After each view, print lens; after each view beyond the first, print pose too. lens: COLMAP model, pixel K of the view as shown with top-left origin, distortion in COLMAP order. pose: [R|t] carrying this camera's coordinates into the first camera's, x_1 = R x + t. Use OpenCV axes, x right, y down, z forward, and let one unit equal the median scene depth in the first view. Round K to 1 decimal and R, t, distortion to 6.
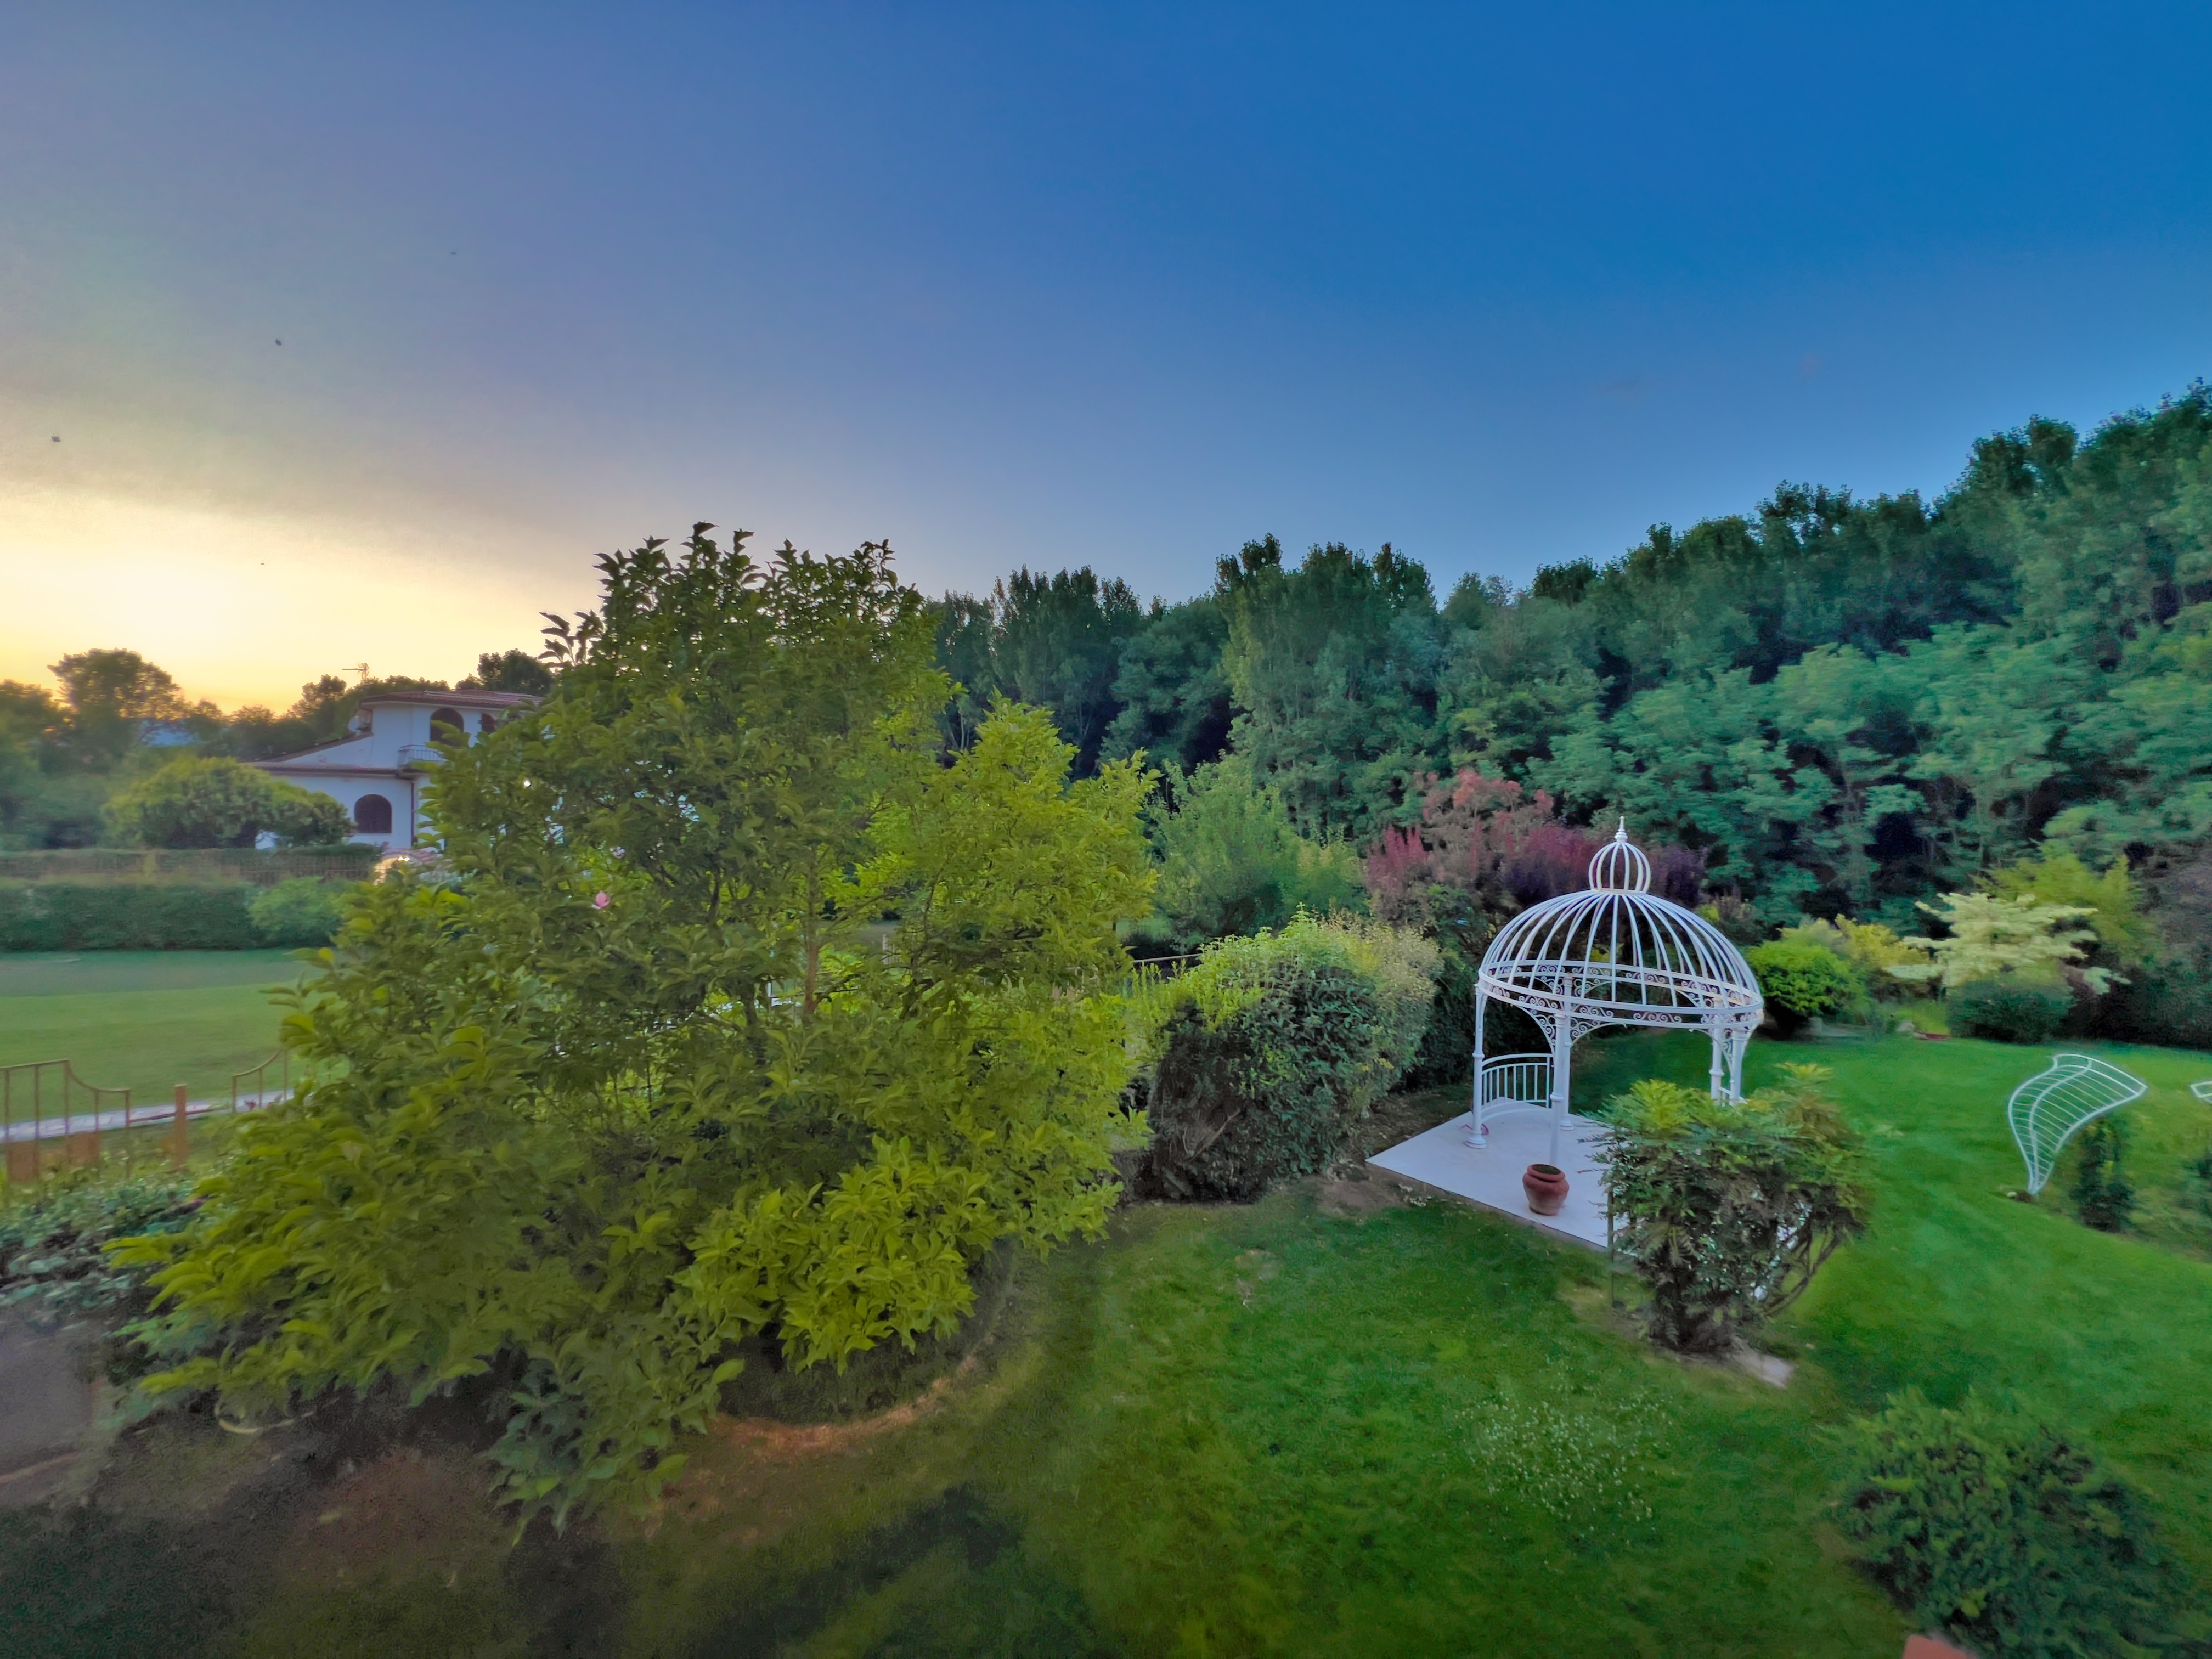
lens RADIAL K [[879.5, 0, 1102.8], [0, 879.5, 818.1], [0, 0, 1]] dist [0.001805, 0.000237]
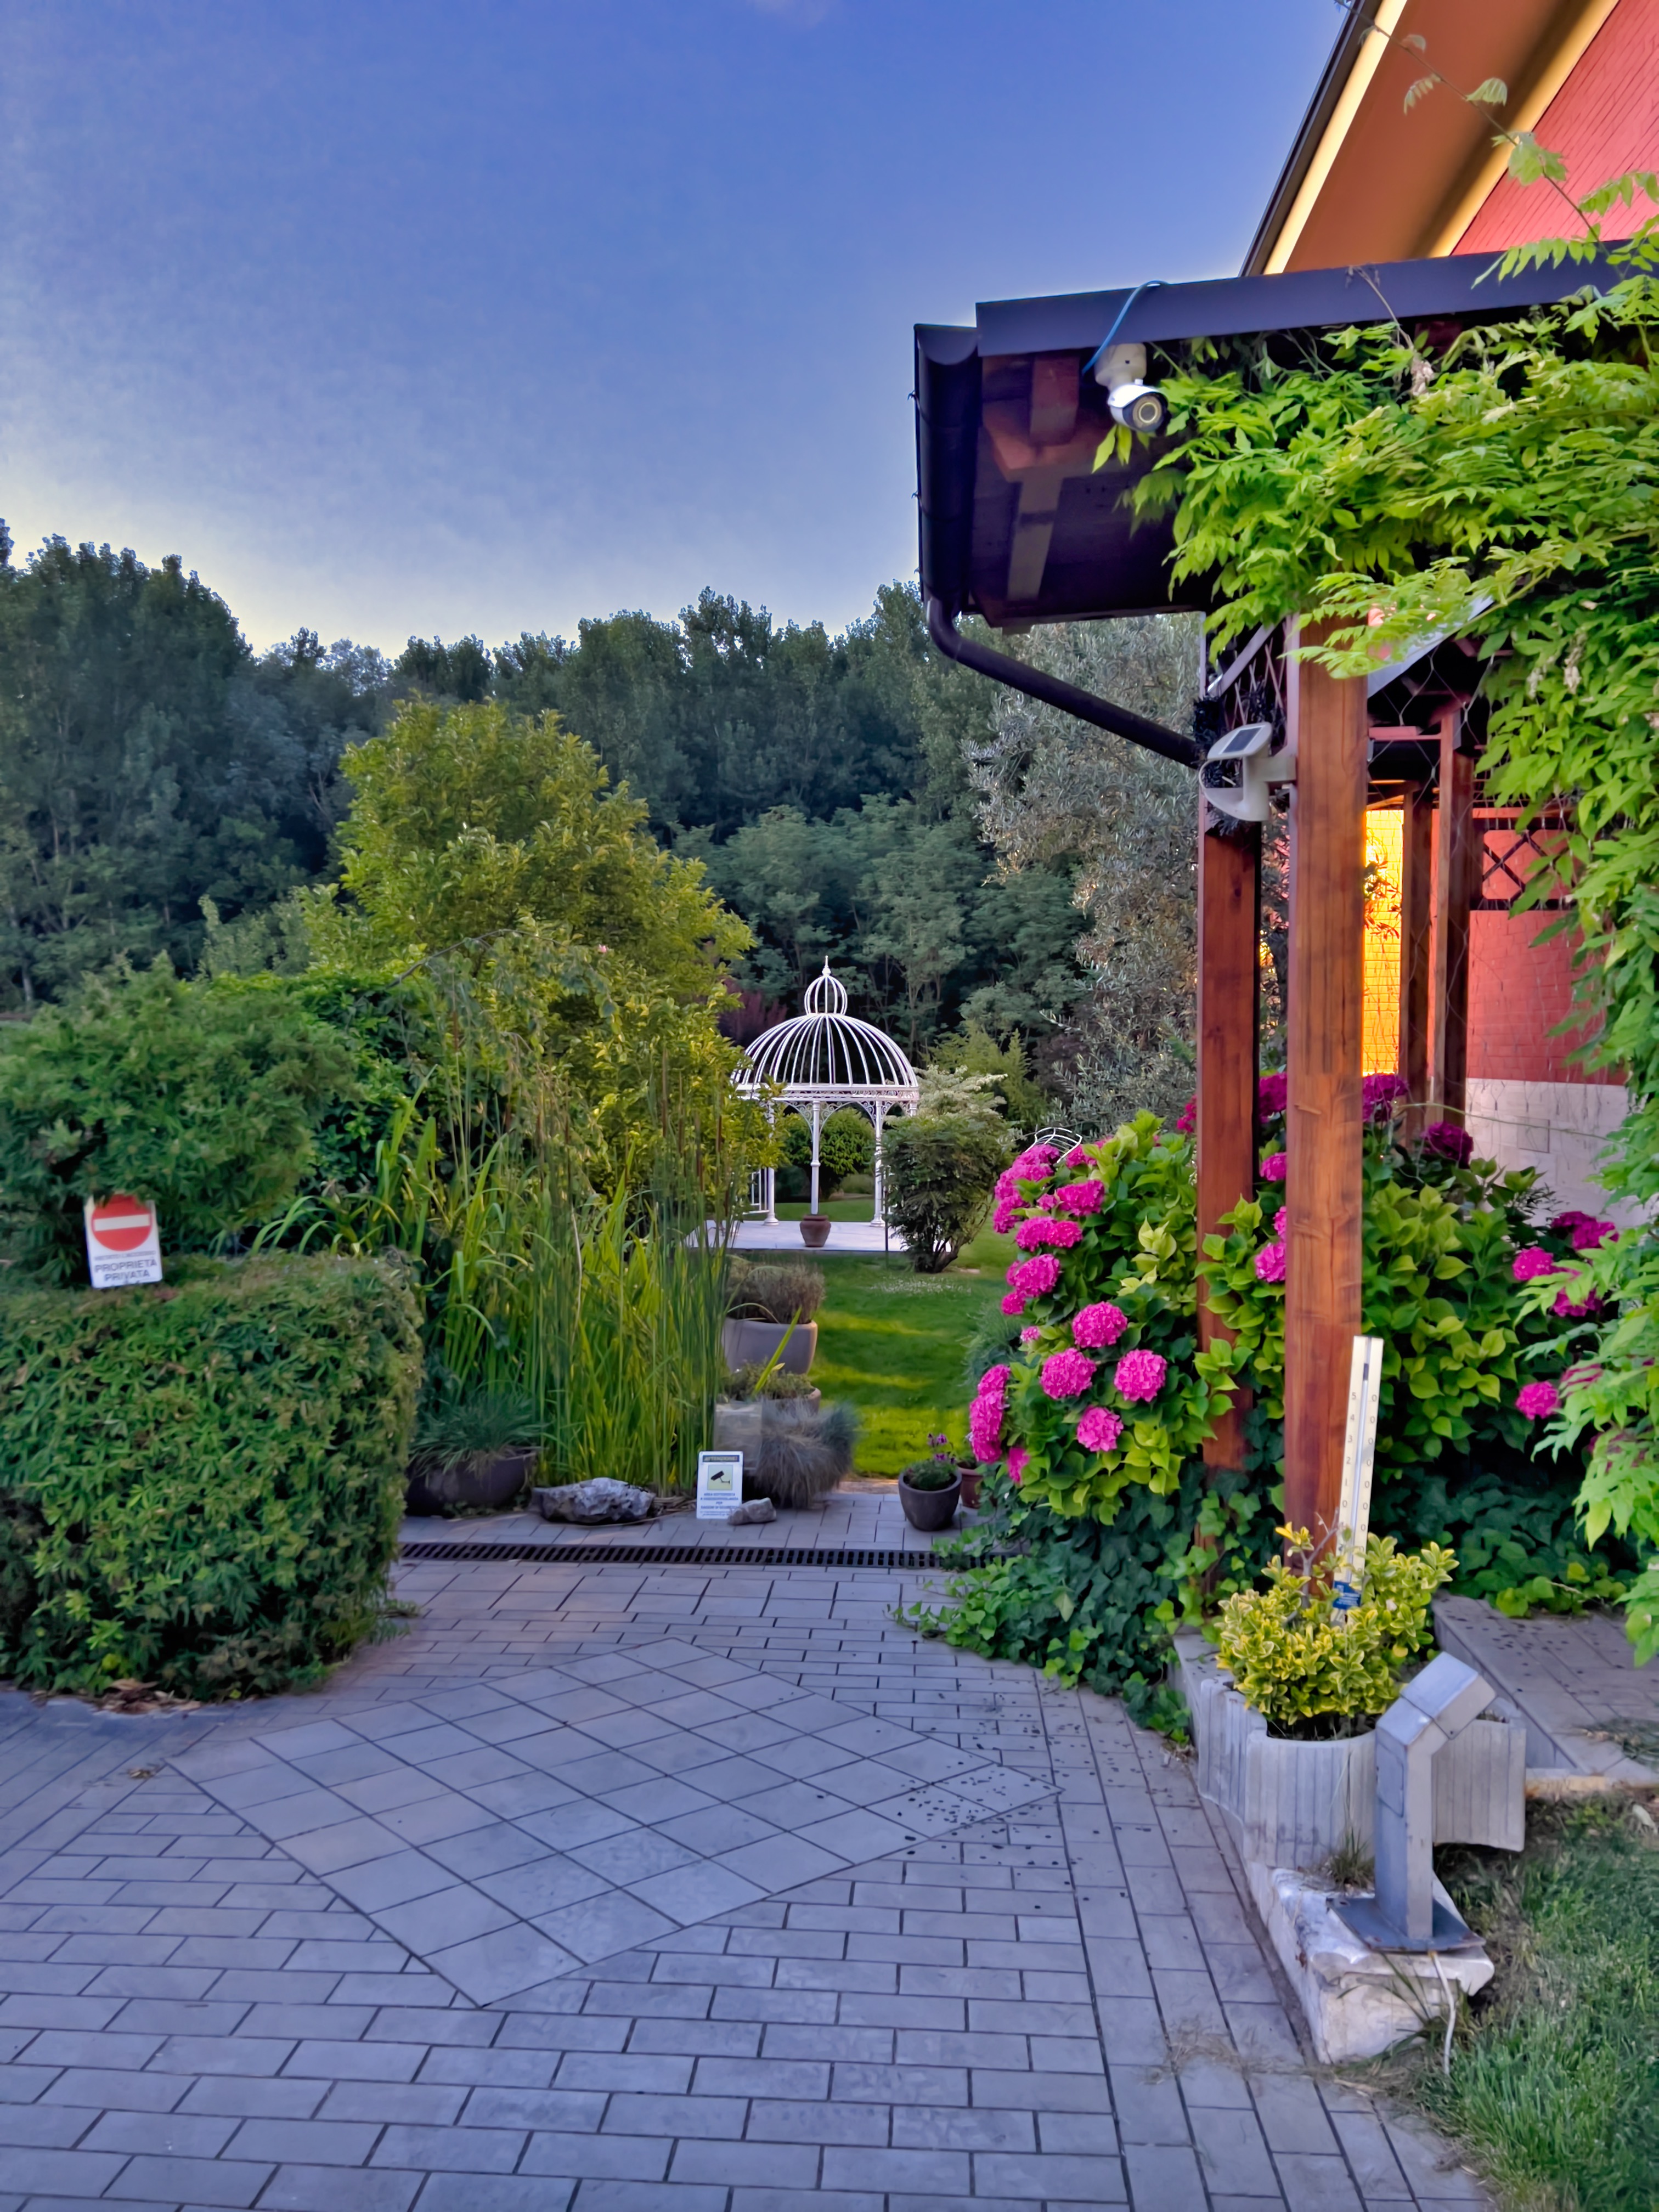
lens RADIAL K [[1672.7, 0, 829.5], [0, 1672.7, 1106.0], [0, 0, 1]] dist [0.056860, -0.000293]
pose [[0.706166, -0.039715, 0.706931, -0.344822], [0.017237, 0.999094, 0.038911, 0.037029], [-0.707836, -0.015293, 0.706211, -0.219636]]
